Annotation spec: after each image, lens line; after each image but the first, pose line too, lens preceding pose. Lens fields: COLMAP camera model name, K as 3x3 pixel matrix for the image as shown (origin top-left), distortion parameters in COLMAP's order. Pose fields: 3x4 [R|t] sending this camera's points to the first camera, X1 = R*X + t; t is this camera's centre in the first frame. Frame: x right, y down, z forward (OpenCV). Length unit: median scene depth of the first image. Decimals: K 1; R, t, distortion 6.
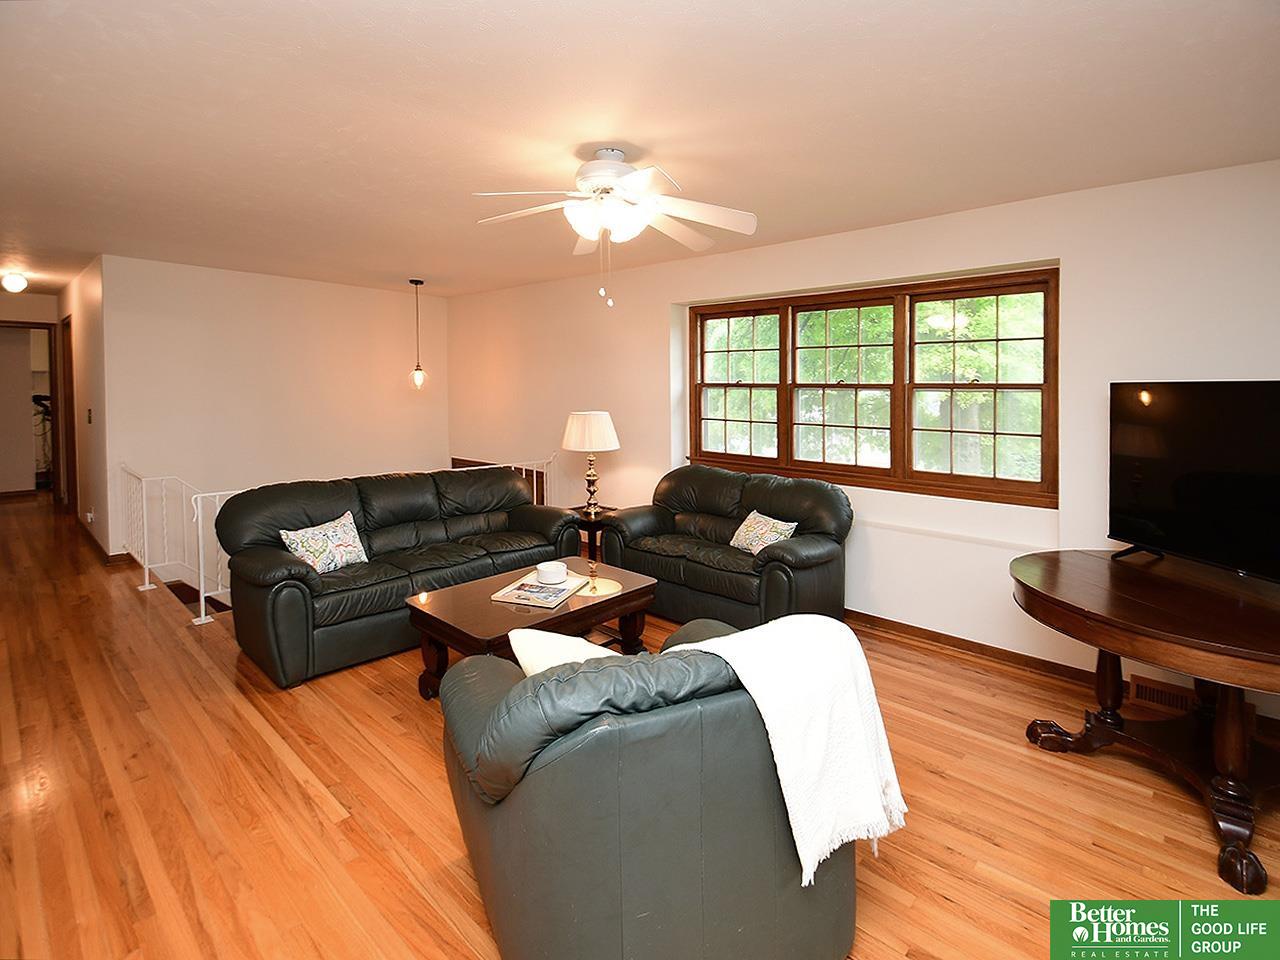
lens RADIAL K [[608.4, 0, 641.1], [0, 608.4, 479.4], [0, 0, 1]] dist [-0.023947, -0.000141]
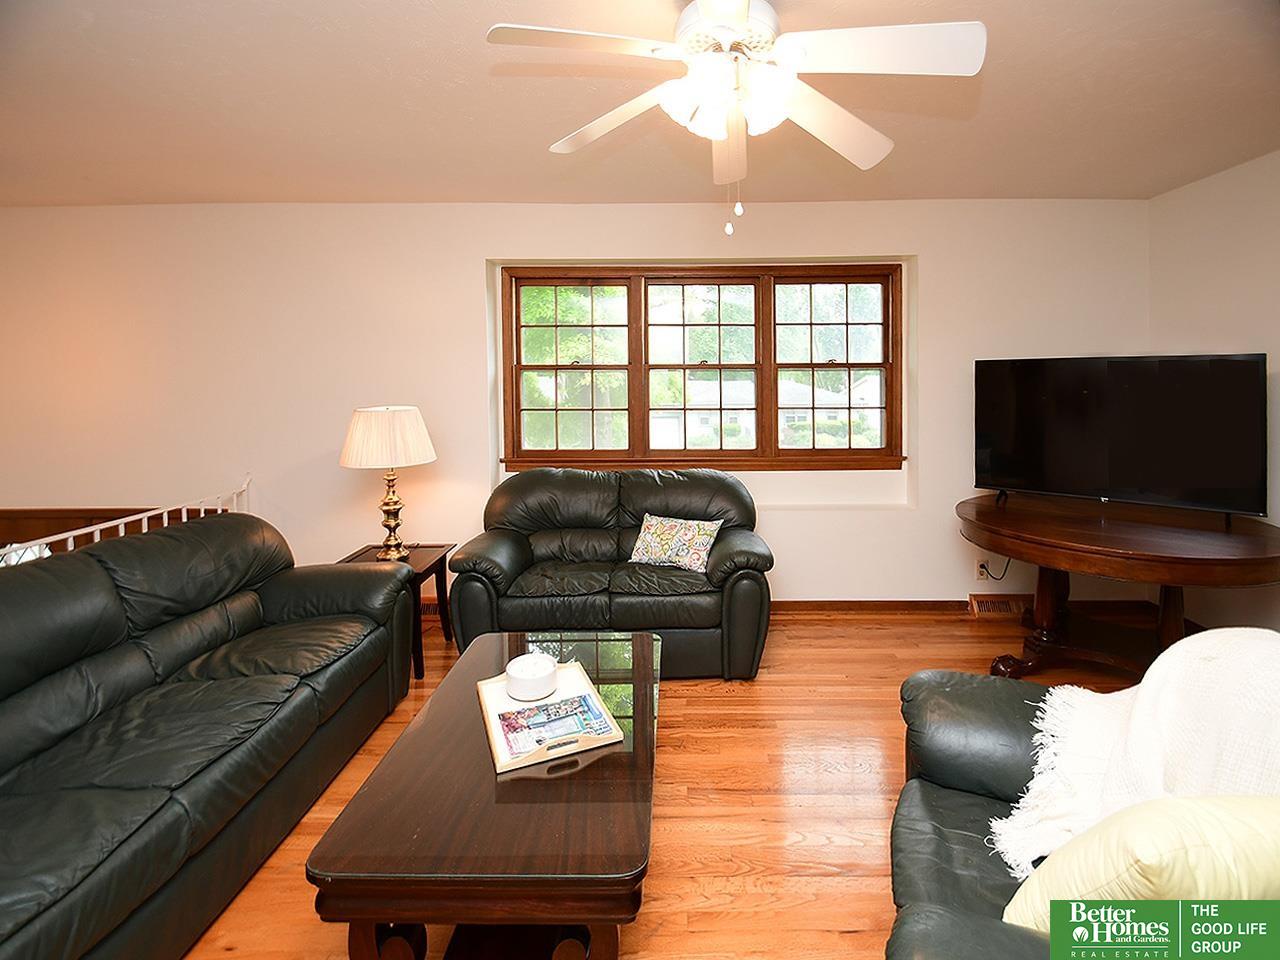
lens RADIAL K [[612.3, 0, 639.9], [0, 612.3, 428.2], [0, 0, 1]] dist [0.000850, -0.000039]
pose [[0.730212, -0.072383, 0.679376, -0.393541], [0.110005, 0.993854, -0.012348, -0.058616], [-0.674307, 0.083751, 0.733687, 0.378503]]
